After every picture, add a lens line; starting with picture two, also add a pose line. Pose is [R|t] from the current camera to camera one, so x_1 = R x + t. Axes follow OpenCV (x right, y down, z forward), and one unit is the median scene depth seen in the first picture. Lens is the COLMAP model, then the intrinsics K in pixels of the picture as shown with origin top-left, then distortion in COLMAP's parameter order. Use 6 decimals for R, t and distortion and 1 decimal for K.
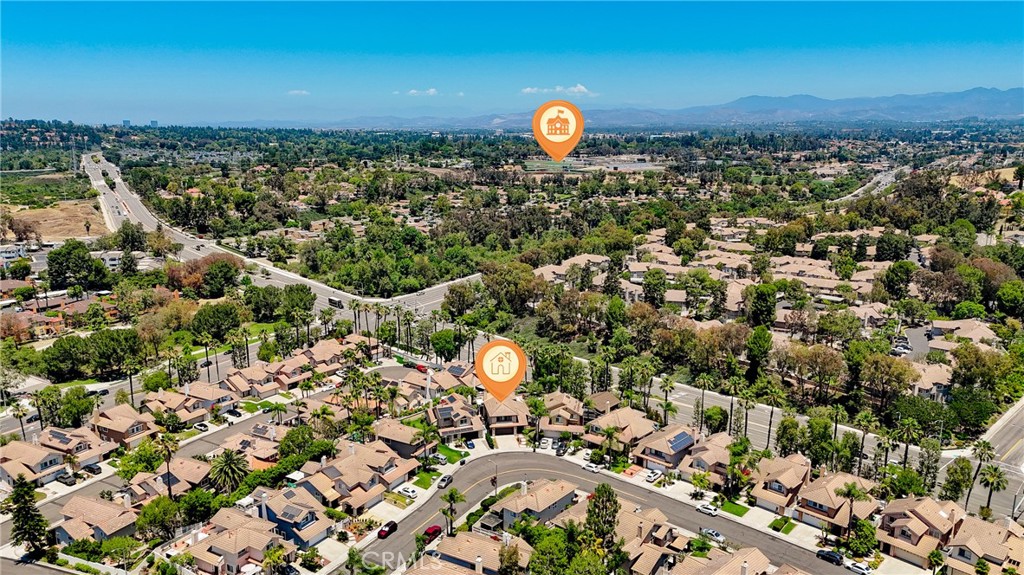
lens RADIAL K [[874.8, 0, 512.0], [0, 874.8, 287.5], [0, 0, 1]] dist [0.034354, -0.005609]
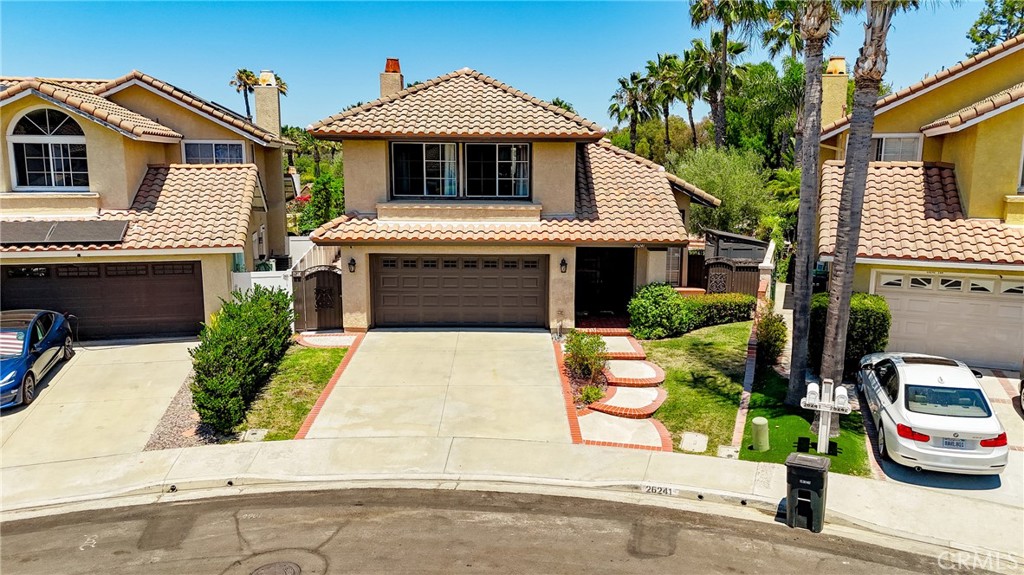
lens RADIAL K [[874.8, 0, 512.0], [0, 874.8, 287.5], [0, 0, 1]] dist [0.034354, -0.005609]
pose [[0.987689, 0.030922, -0.153344, 0.014107], [-0.036460, 0.998776, -0.033430, 0.168352], [0.152122, 0.038610, 0.987607, 0.906584]]
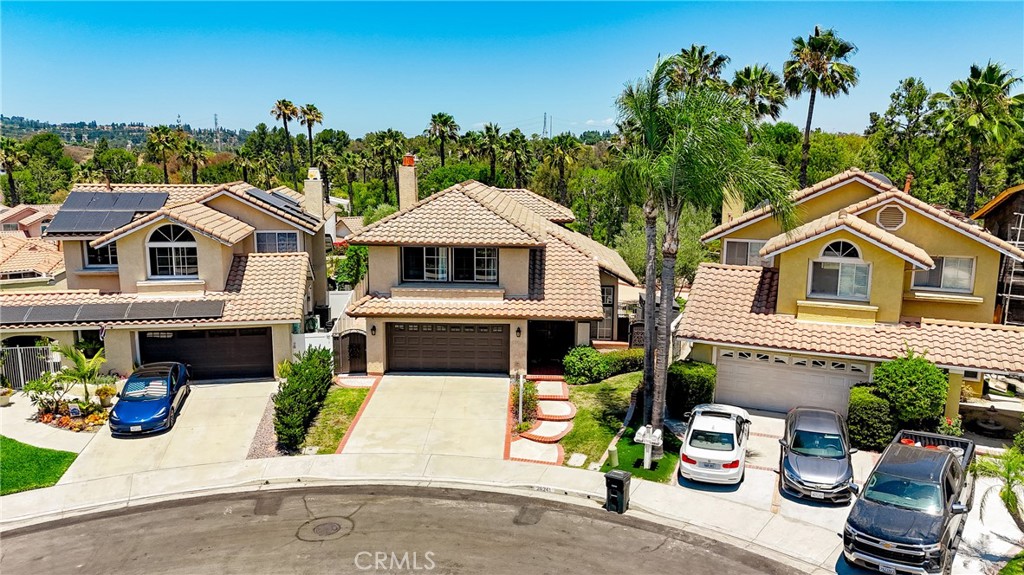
lens RADIAL K [[874.8, 0, 512.0], [0, 874.8, 287.5], [0, 0, 1]] dist [0.034354, -0.005609]
pose [[0.981445, 0.044769, -0.186443, 0.030537], [-0.050111, 0.998454, -0.024038, 0.158189], [0.185078, 0.032935, 0.982172, 0.862293]]
